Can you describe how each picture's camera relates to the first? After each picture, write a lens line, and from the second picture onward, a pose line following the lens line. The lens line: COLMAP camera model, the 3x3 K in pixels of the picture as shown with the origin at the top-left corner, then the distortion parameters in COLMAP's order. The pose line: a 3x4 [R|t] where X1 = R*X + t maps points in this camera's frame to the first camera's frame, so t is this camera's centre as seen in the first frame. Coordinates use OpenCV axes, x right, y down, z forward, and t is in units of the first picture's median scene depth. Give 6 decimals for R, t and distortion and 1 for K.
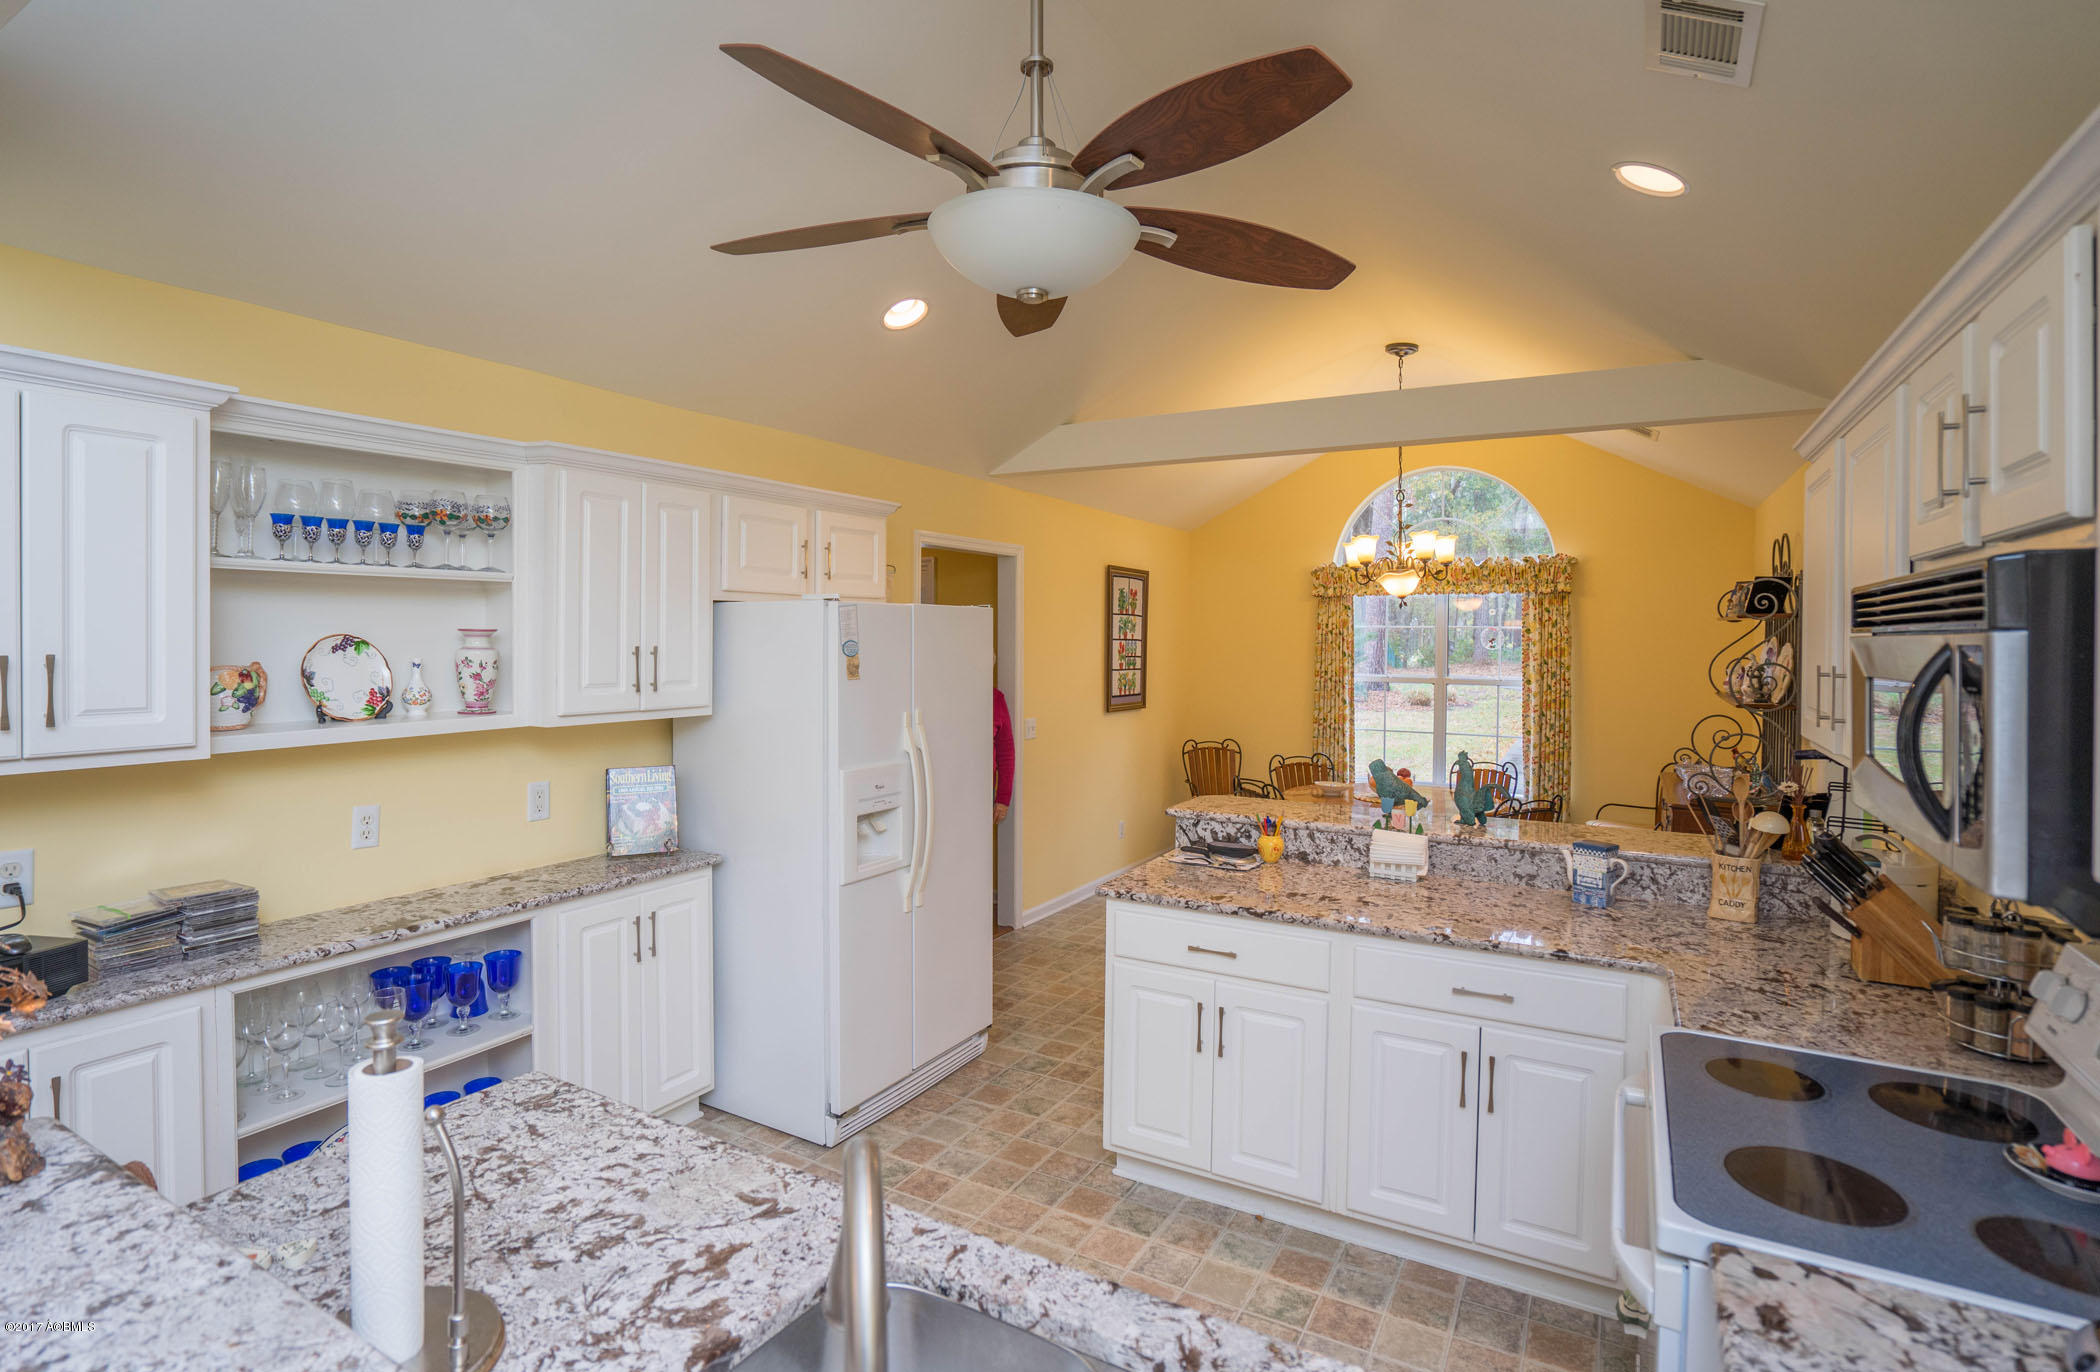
lens RADIAL K [[1062.9, 0, 1039.2], [0, 1062.9, 641.6], [0, 0, 1]] dist [-0.068648, 0.027716]
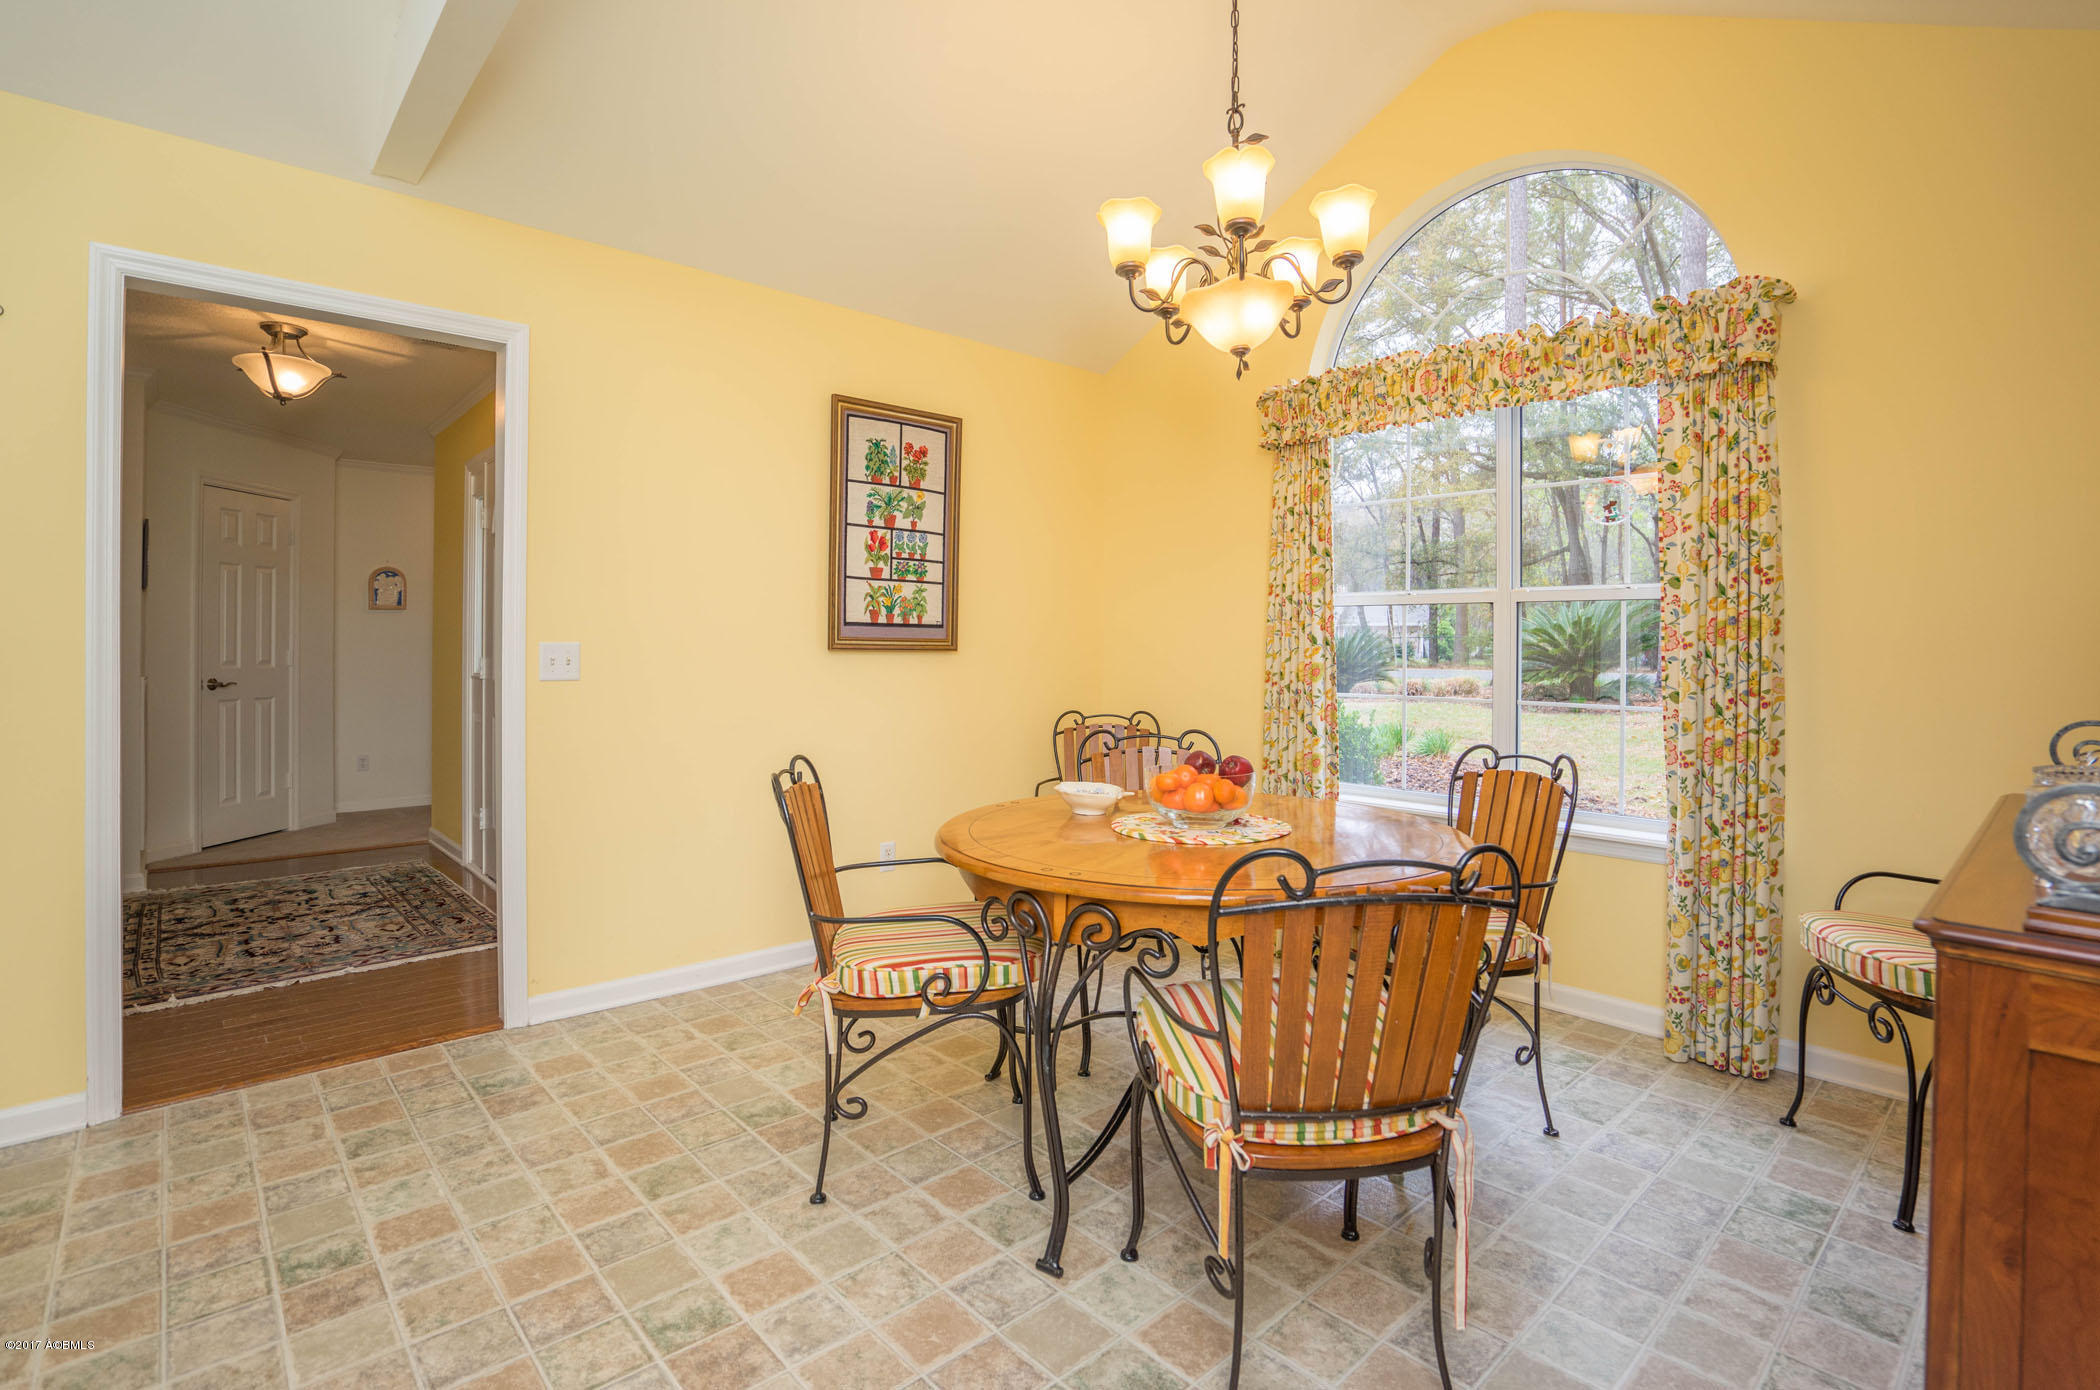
lens RADIAL K [[1015.2, 0, 1048.6], [0, 1015.2, 646.9], [0, 0, 1]] dist [-0.043721, 0.000067]
pose [[0.946914, -0.002285, -0.321480, 0.811678], [-0.000898, 0.999952, -0.009752, 0.162330], [0.321487, 0.009523, 0.946866, 1.191833]]
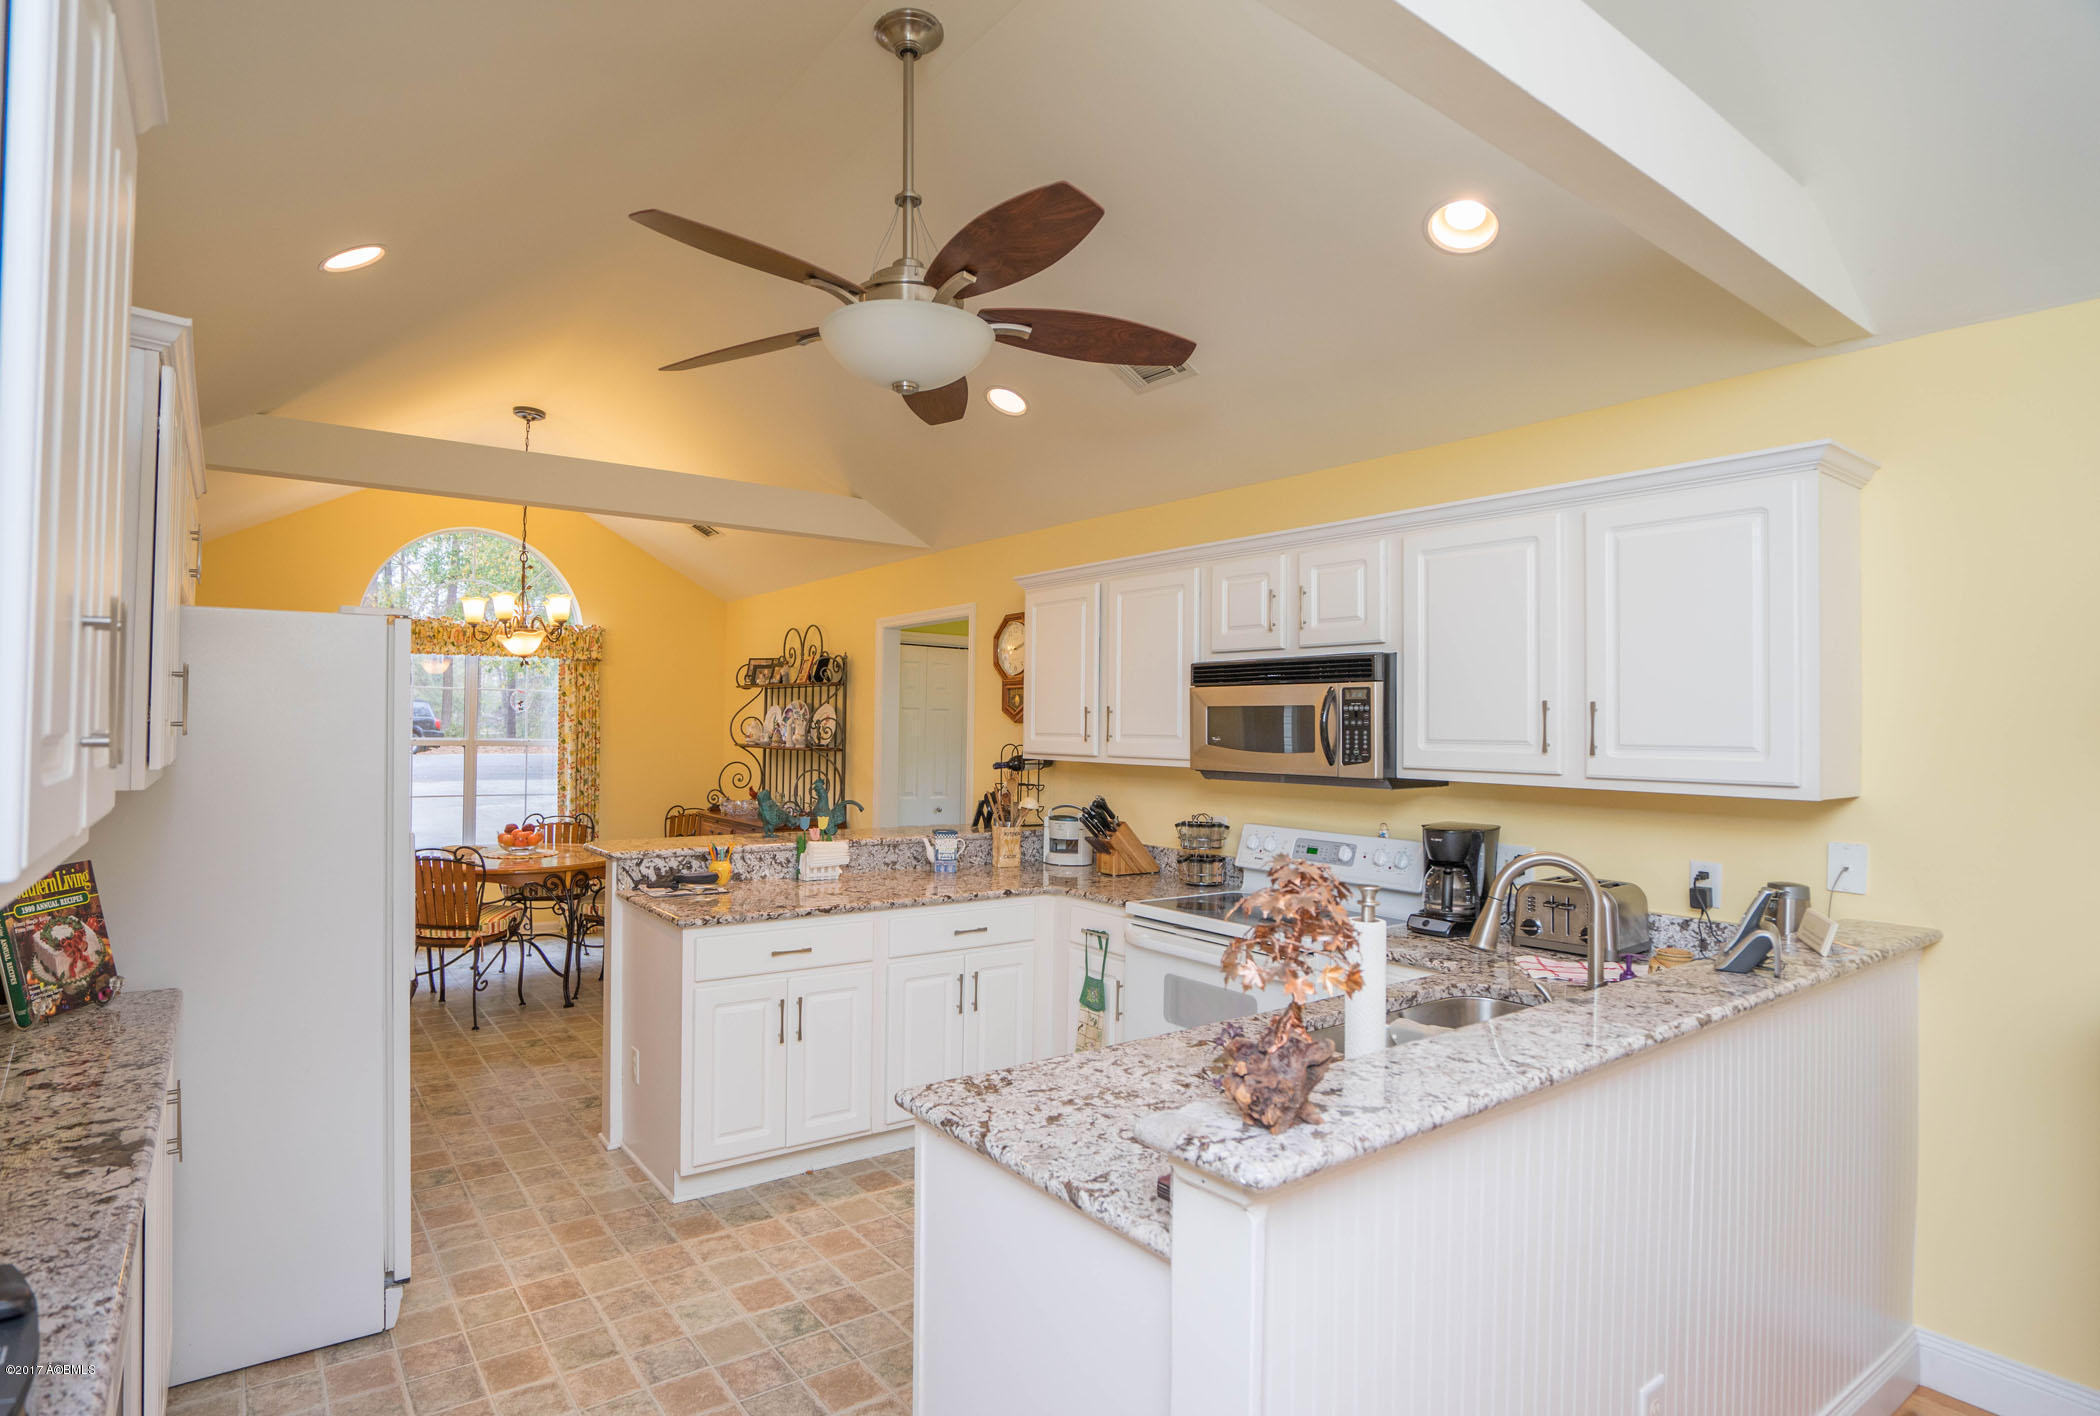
lens RADIAL K [[1065.5, 0, 1050.0], [0, 1065.5, 708.0], [0, 0, 1]] dist [-0.063972, 0.023694]
pose [[0.378923, 0.013594, 0.925329, -0.797661], [-0.002613, 0.999904, -0.013619, 0.040751], [-0.925425, 0.002743, 0.378922, 0.292147]]
